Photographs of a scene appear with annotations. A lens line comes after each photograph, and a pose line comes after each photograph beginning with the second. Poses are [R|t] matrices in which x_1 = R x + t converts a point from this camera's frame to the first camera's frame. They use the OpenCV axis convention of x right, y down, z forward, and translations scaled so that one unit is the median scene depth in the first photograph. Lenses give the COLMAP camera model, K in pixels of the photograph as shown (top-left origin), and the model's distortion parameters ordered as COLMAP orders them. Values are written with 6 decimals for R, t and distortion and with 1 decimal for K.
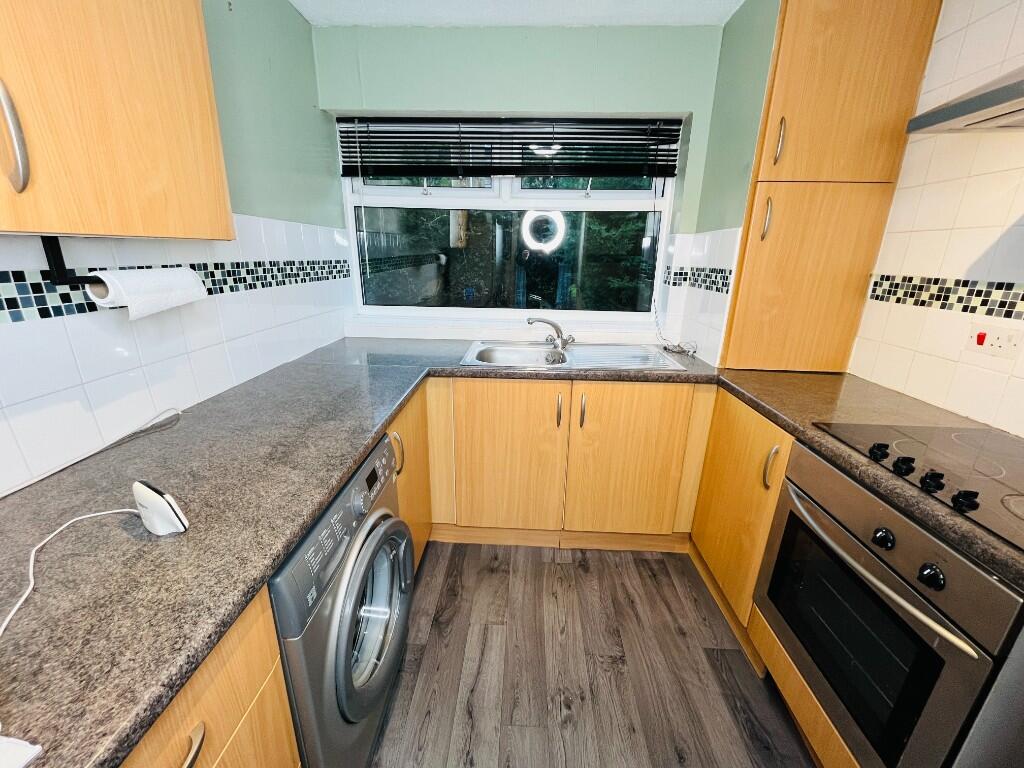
lens RADIAL K [[415.6, 0, 510.8], [0, 415.6, 382.6], [0, 0, 1]] dist [-0.000259, -0.000946]
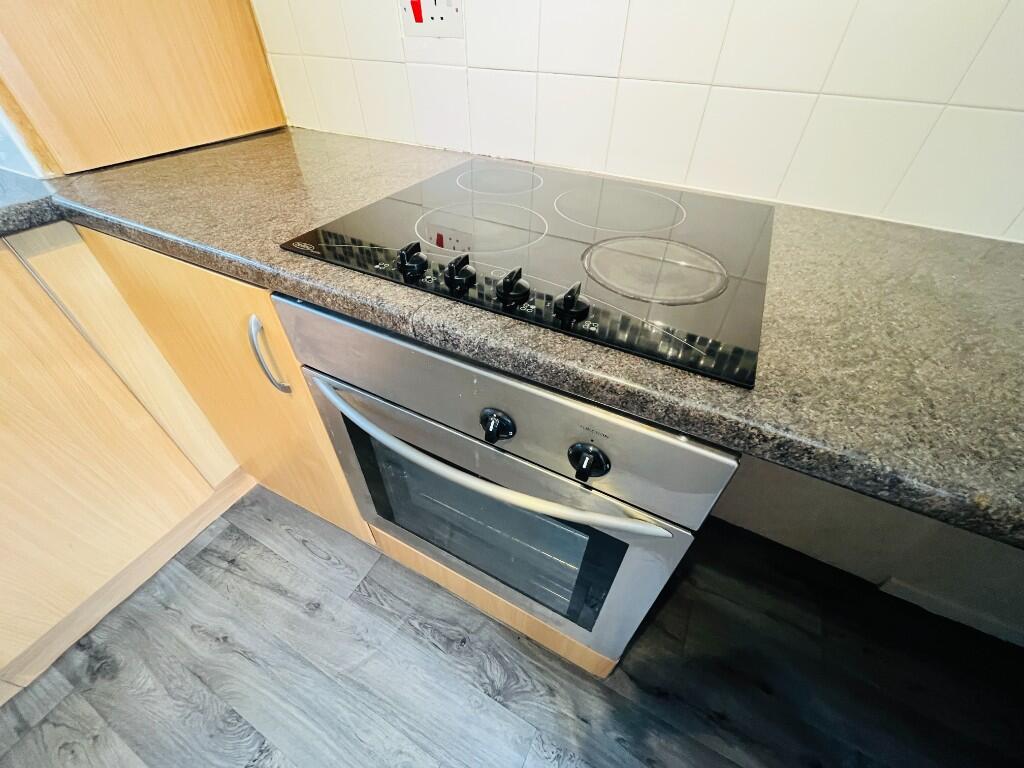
lens RADIAL K [[415.6, 0, 509.9], [0, 415.6, 381.7], [0, 0, 1]] dist [-0.000259, -0.000946]
pose [[0.433684, -0.617317, 0.656382, 0.368325], [0.268550, 0.783898, 0.559808, 0.021386], [-0.860116, -0.066508, 0.505745, 0.450690]]
